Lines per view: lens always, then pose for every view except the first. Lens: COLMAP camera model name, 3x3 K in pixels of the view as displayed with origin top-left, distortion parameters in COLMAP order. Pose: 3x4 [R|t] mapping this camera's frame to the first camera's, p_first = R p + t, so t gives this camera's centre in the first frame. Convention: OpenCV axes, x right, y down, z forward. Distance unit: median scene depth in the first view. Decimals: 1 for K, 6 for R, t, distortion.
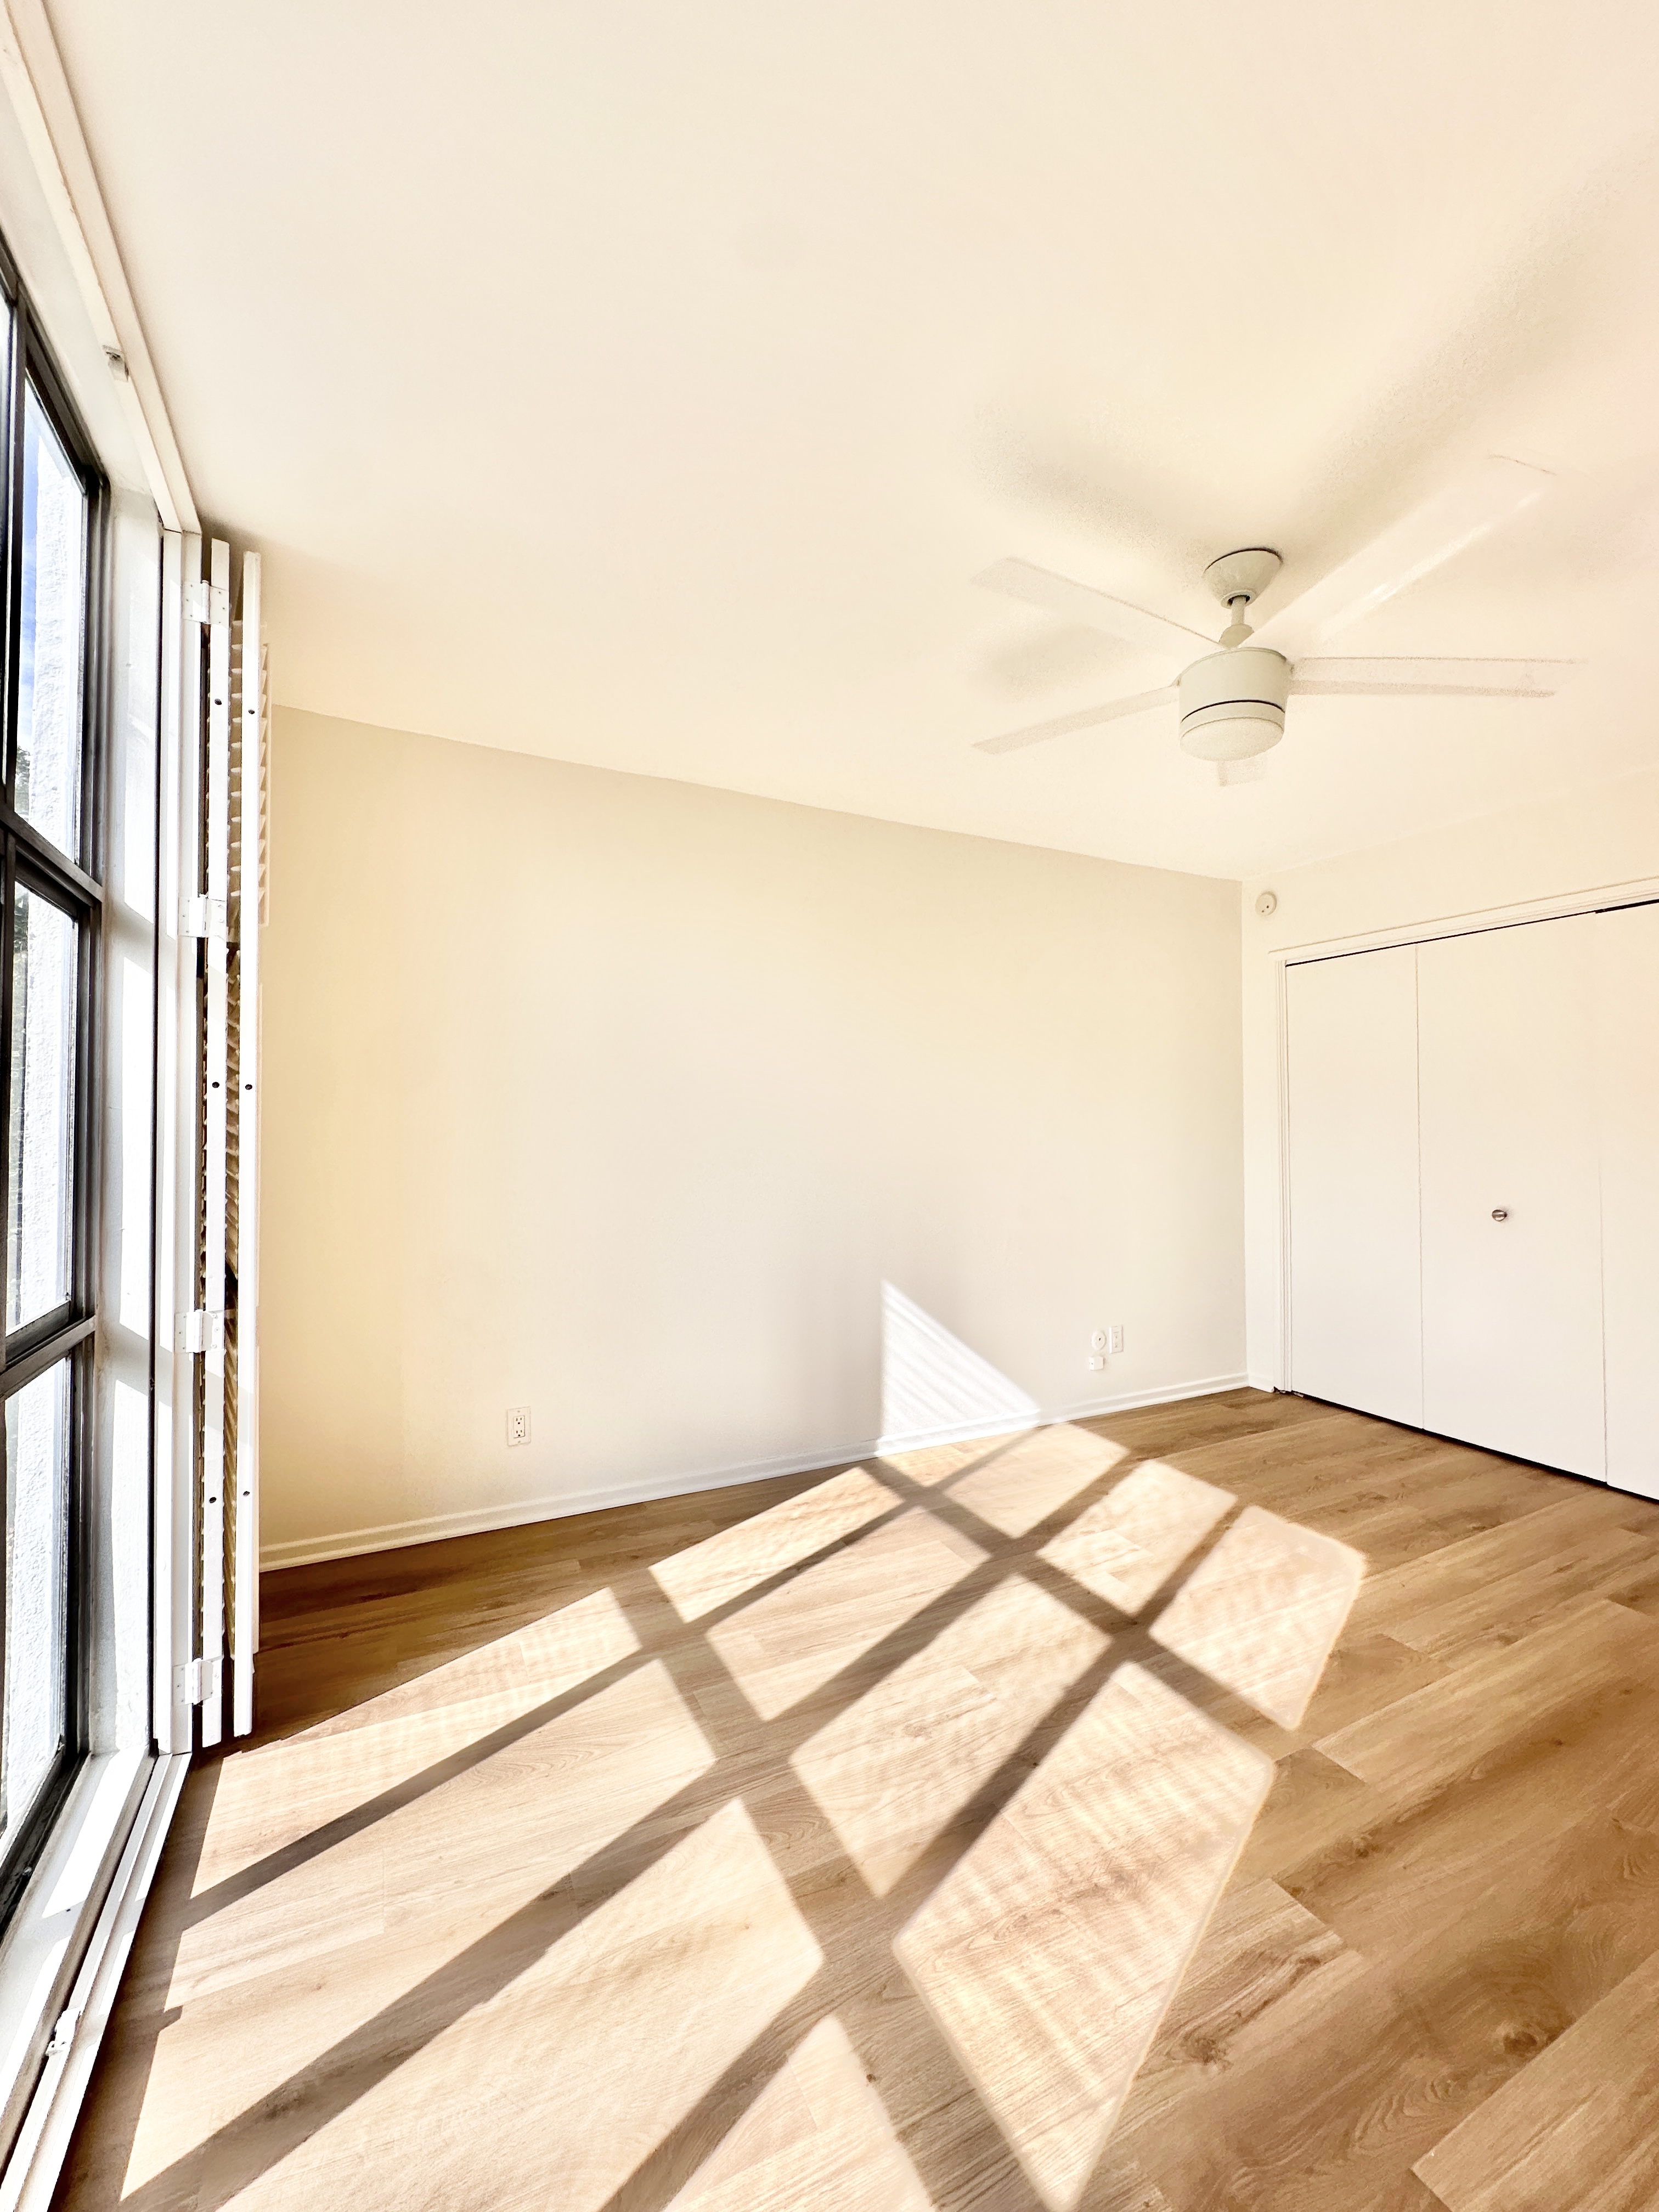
lens RADIAL K [[881.7, 0, 828.7], [0, 881.7, 1111.8], [0, 0, 1]] dist [-0.002095, -0.000044]
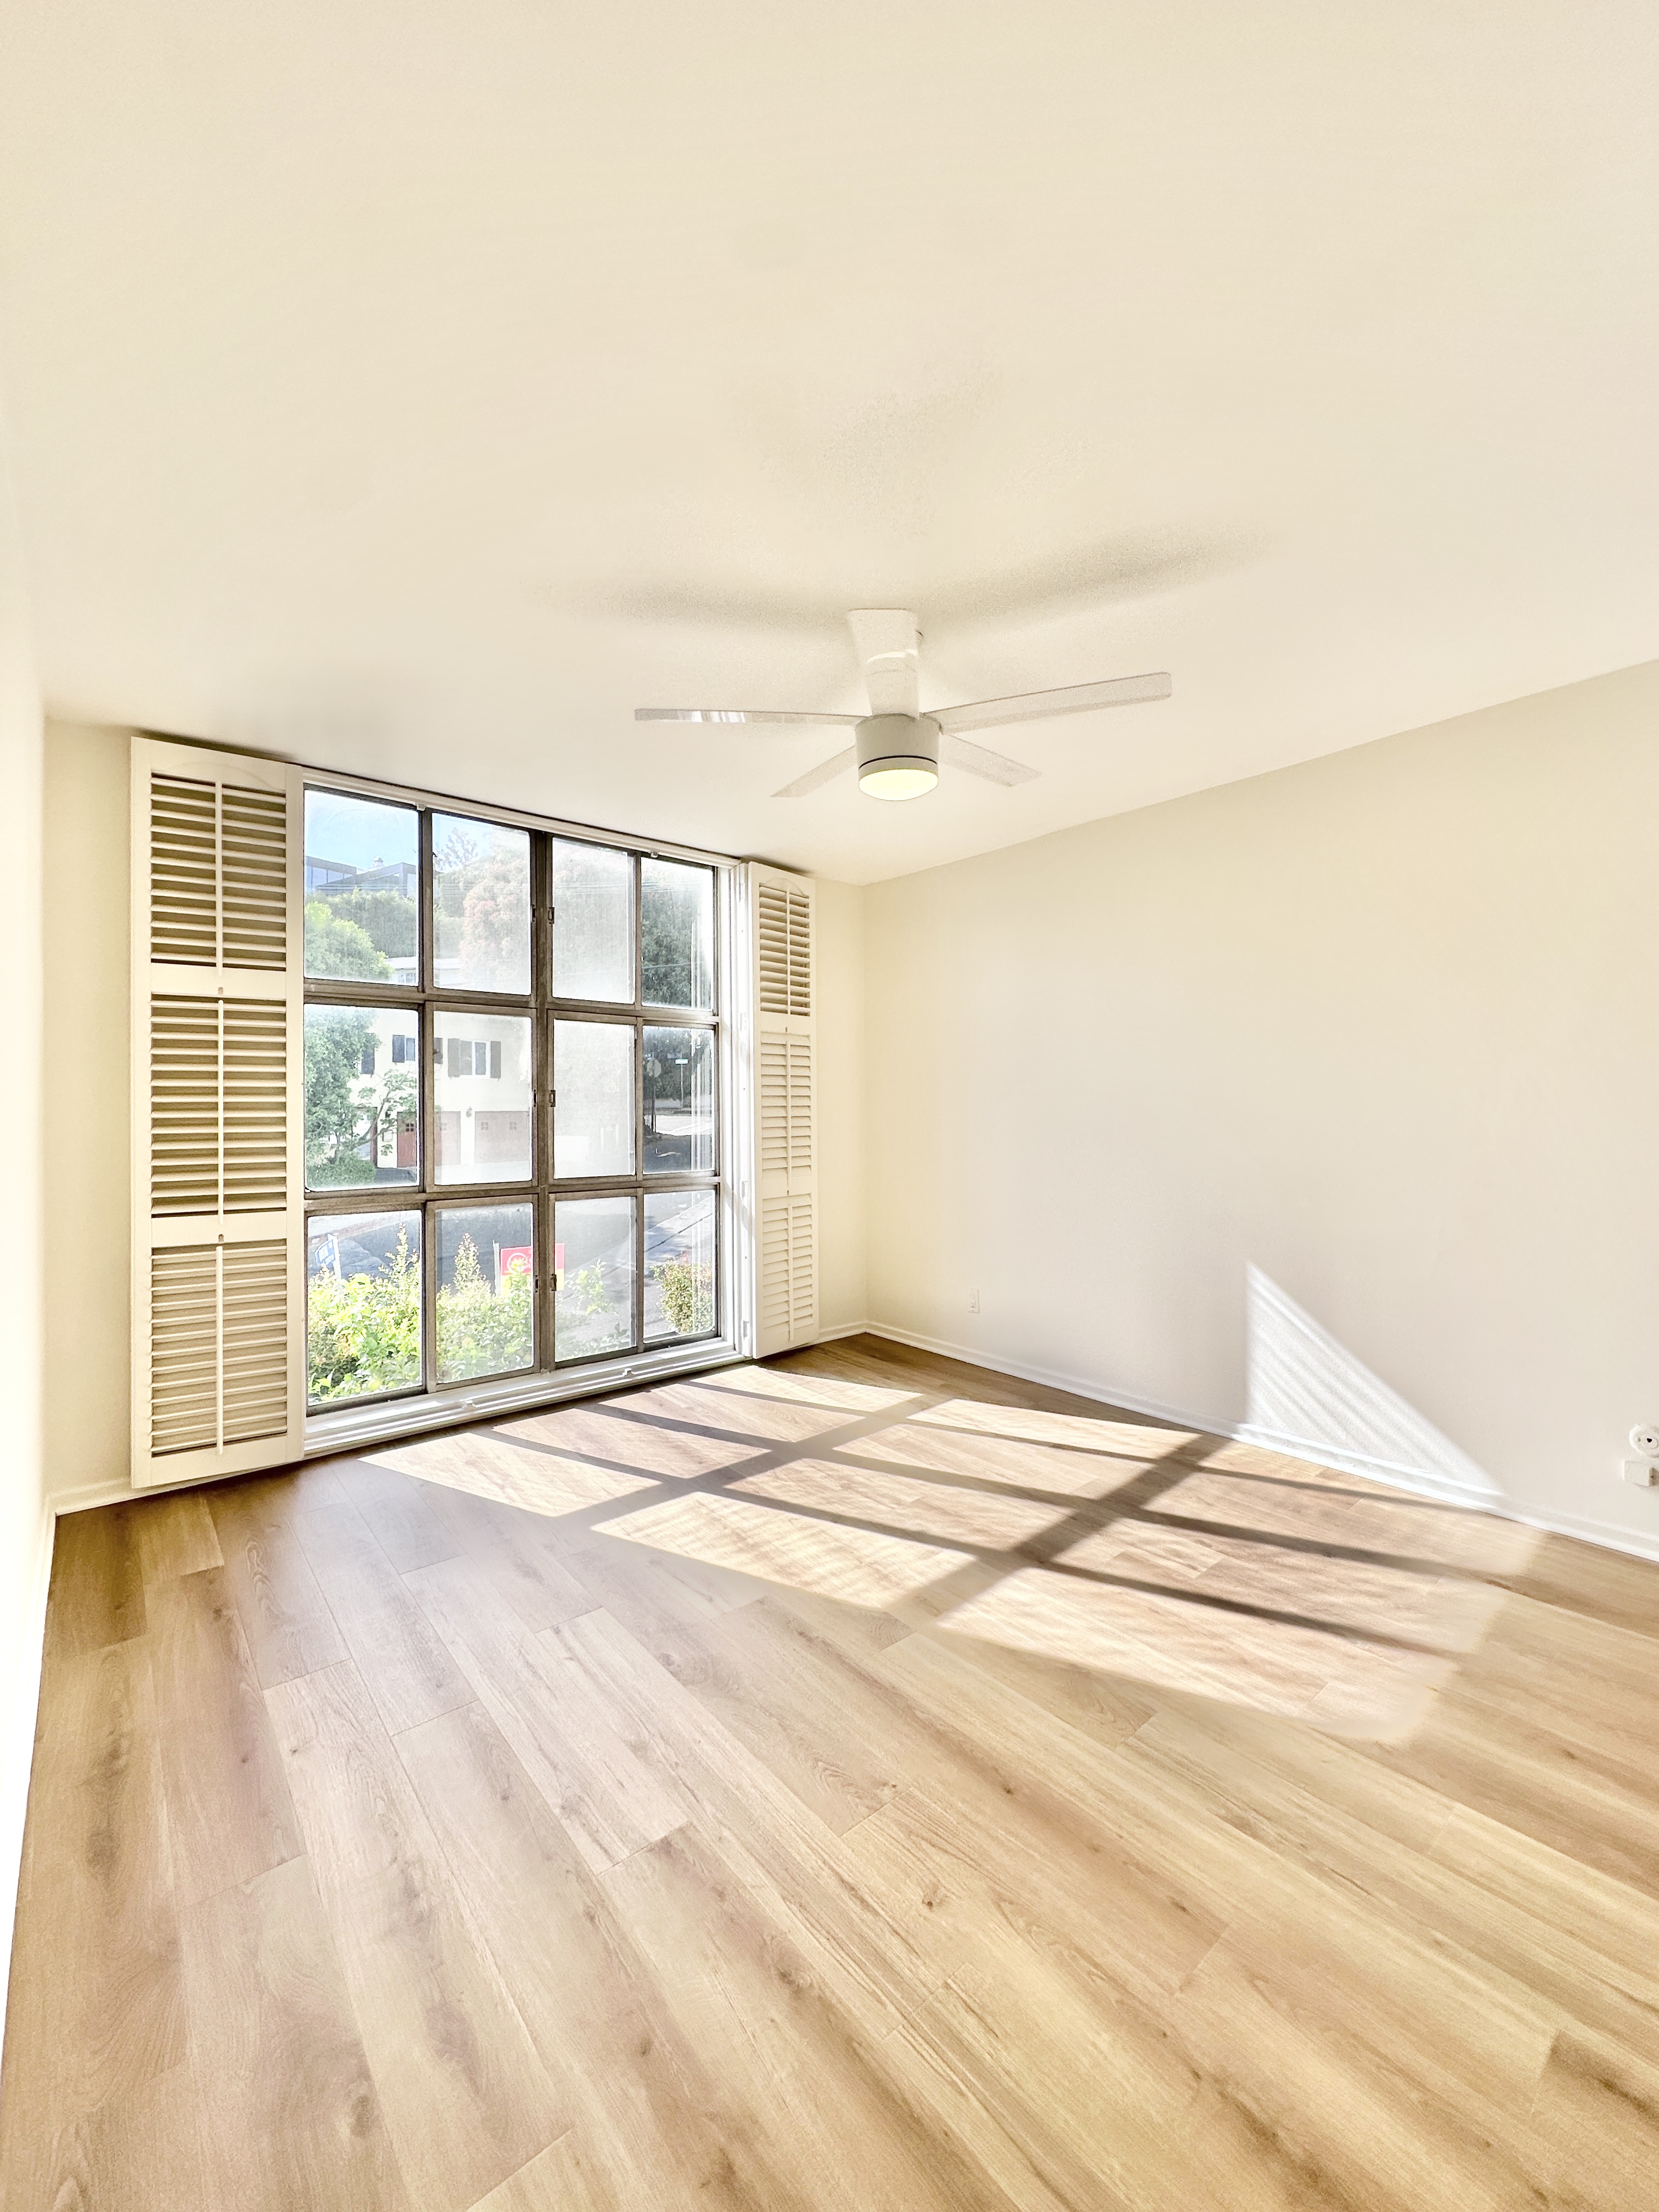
lens RADIAL K [[881.7, 0, 828.7], [0, 881.7, 1111.8], [0, 0, 1]] dist [-0.002095, -0.000044]
pose [[0.226617, 0.003495, -0.973978, 1.228070], [0.025727, 0.999623, 0.009573, 0.007761], [0.973644, -0.027227, 0.226442, 0.470054]]
